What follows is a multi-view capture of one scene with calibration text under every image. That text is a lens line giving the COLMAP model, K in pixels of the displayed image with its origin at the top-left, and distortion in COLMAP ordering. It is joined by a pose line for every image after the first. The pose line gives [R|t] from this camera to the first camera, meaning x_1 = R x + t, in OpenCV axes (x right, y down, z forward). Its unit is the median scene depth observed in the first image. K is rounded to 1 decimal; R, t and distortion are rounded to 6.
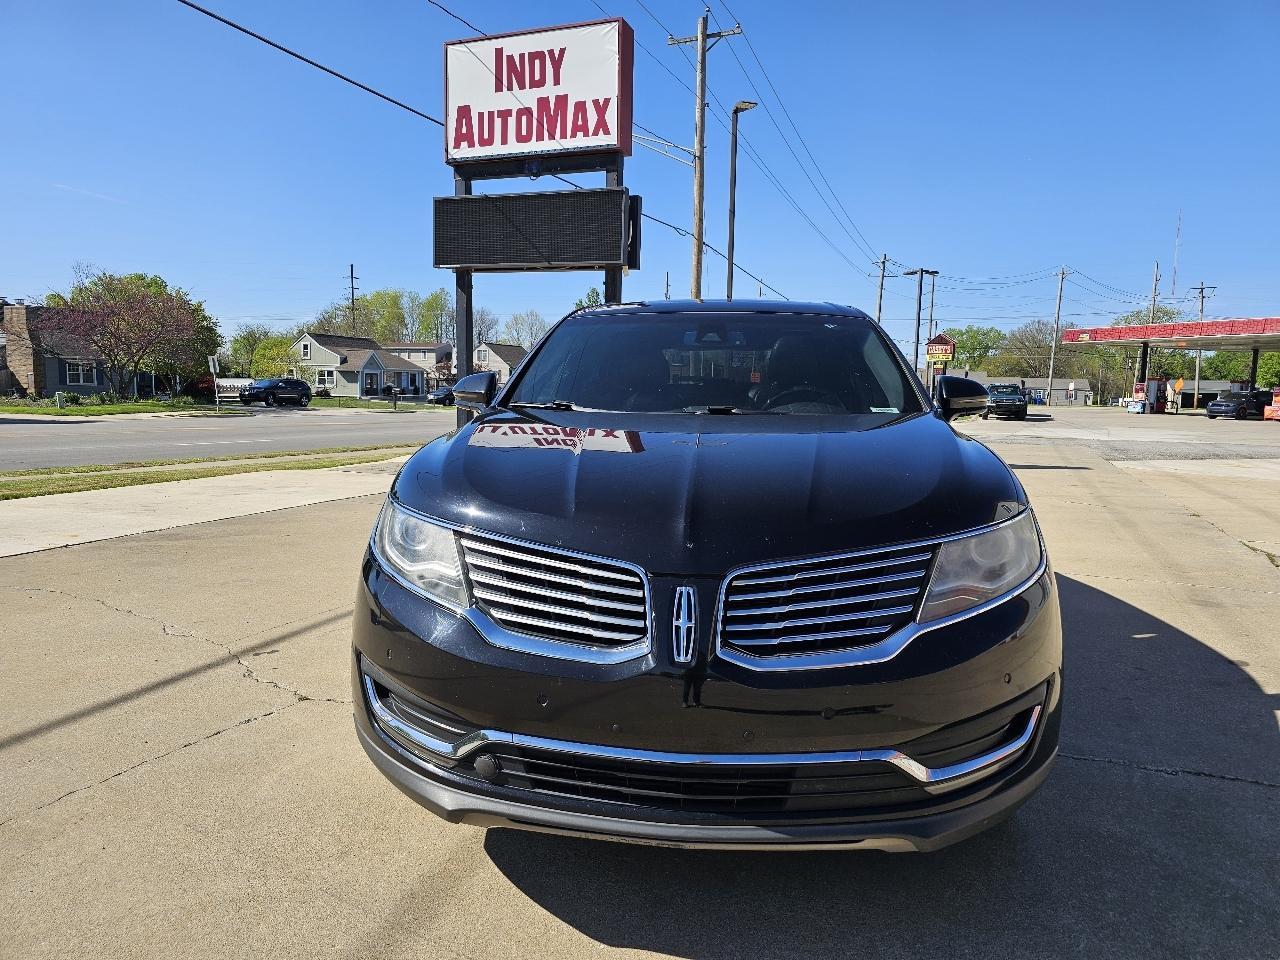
lens RADIAL K [[852.0, 0, 648.7], [0, 852.0, 480.4], [0, 0, 1]] dist [0.047651, -0.041481]
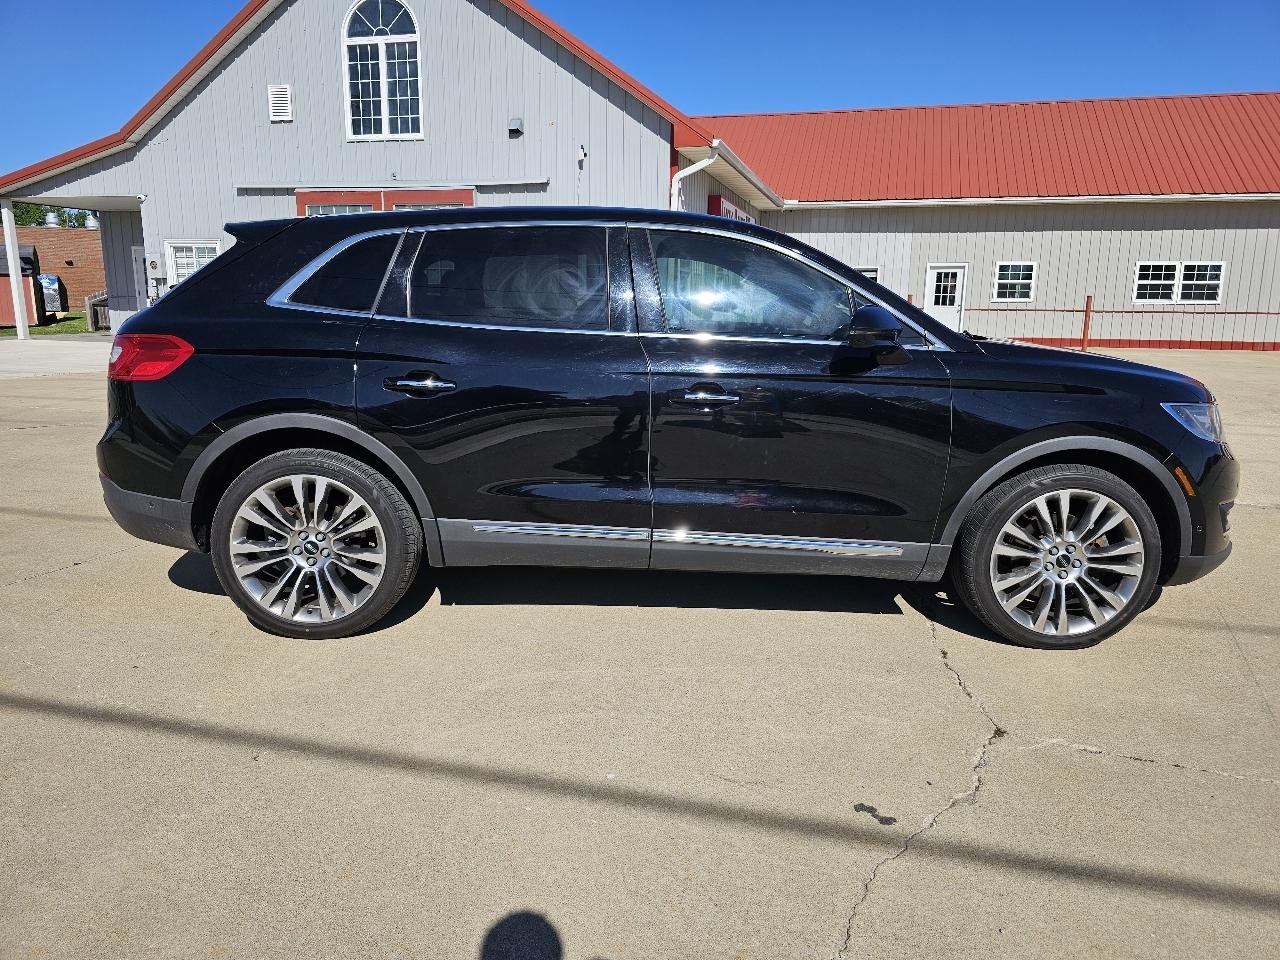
lens RADIAL K [[849.0, 0, 642.7], [0, 849.0, 474.9], [0, 0, 1]] dist [0.037876, -0.036239]
pose [[-0.102624, -0.223749, 0.969229, -0.275987], [0.092046, 0.968057, 0.233224, -0.048537], [-0.990452, 0.113148, -0.078751, 0.348250]]
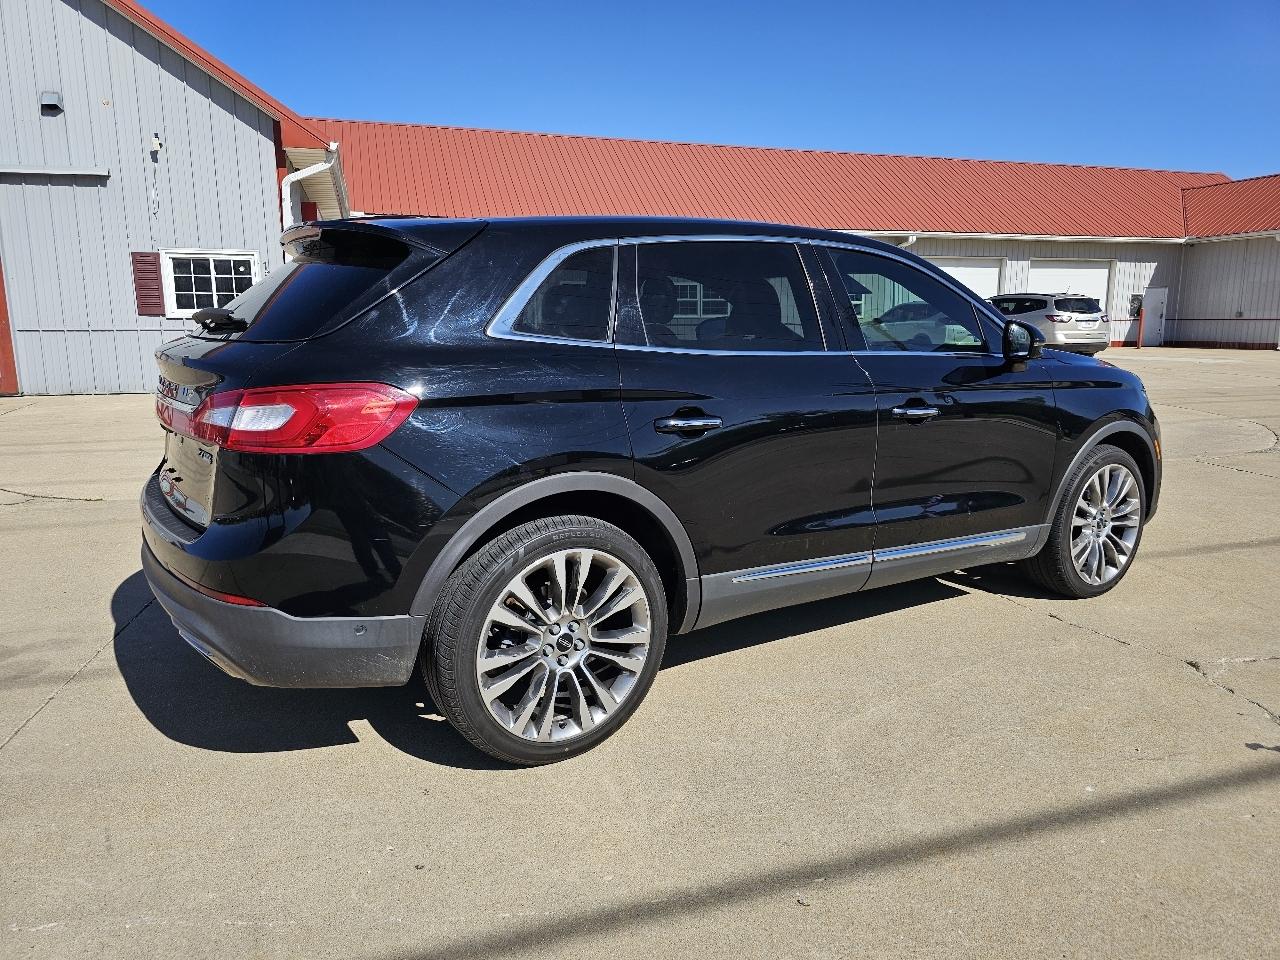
lens RADIAL K [[857.3, 0, 641.2], [0, 857.3, 470.5], [0, 0, 1]] dist [0.043343, -0.038833]
pose [[-0.626258, -0.156306, 0.763786, -0.185638], [0.072481, 0.963779, 0.256664, -0.065301], [-0.776239, 0.216098, -0.592245, 0.517353]]
